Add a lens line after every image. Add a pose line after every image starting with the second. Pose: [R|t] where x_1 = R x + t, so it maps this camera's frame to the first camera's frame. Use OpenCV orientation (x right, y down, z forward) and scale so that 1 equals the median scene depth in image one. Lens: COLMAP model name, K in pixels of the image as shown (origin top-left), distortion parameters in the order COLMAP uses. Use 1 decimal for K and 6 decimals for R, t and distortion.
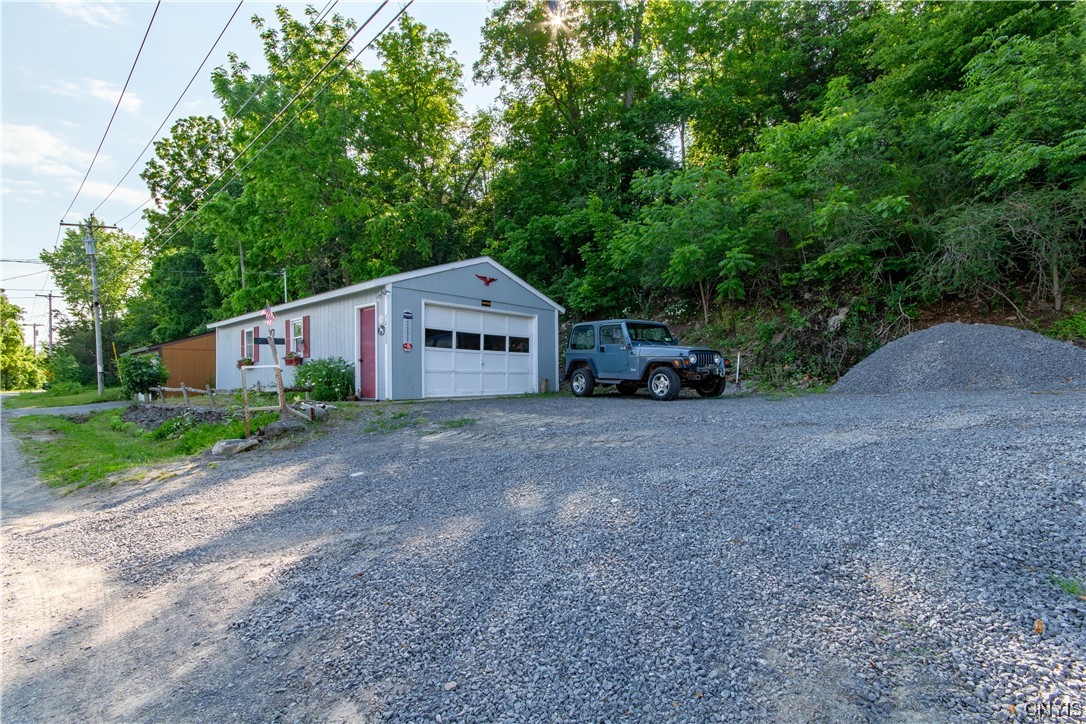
lens RADIAL K [[498.9, 0, 542.9], [0, 498.9, 369.8], [0, 0, 1]] dist [0.000192, 0.000608]
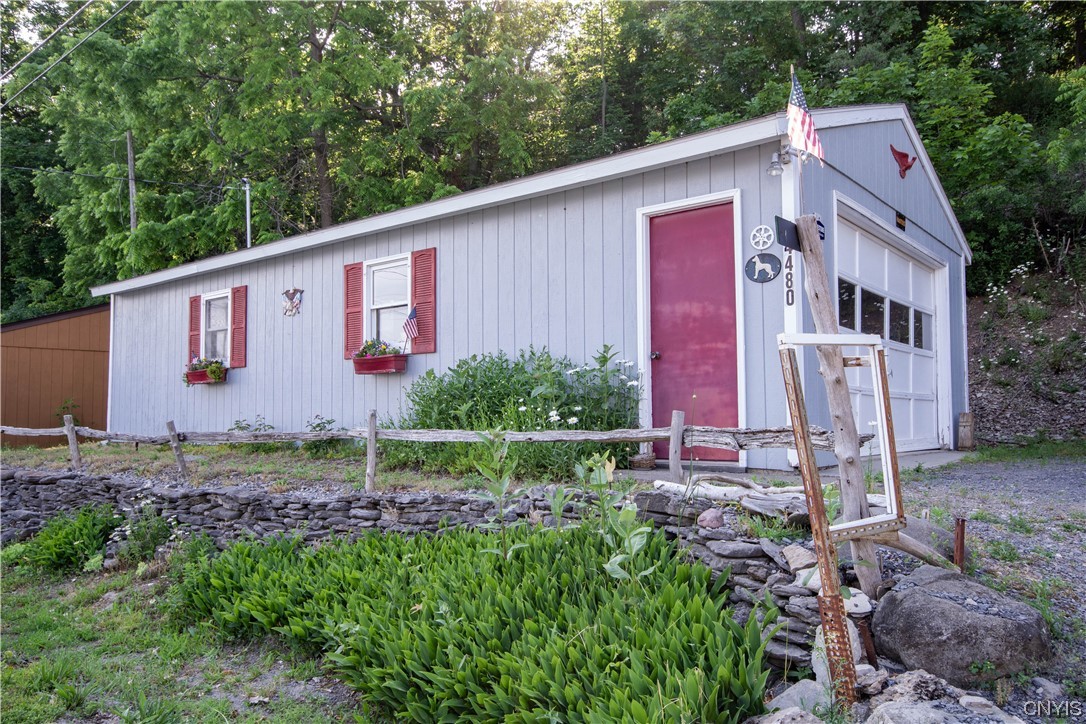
lens RADIAL K [[794.0, 0, 541.0], [0, 794.0, 381.8], [0, 0, 1]] dist [-0.119650, 0.210776]
pose [[0.999365, 0.008888, 0.034497, -0.325833], [-0.008245, 0.999790, -0.018743, 0.006086], [-0.034656, 0.018447, 0.999229, 0.306352]]
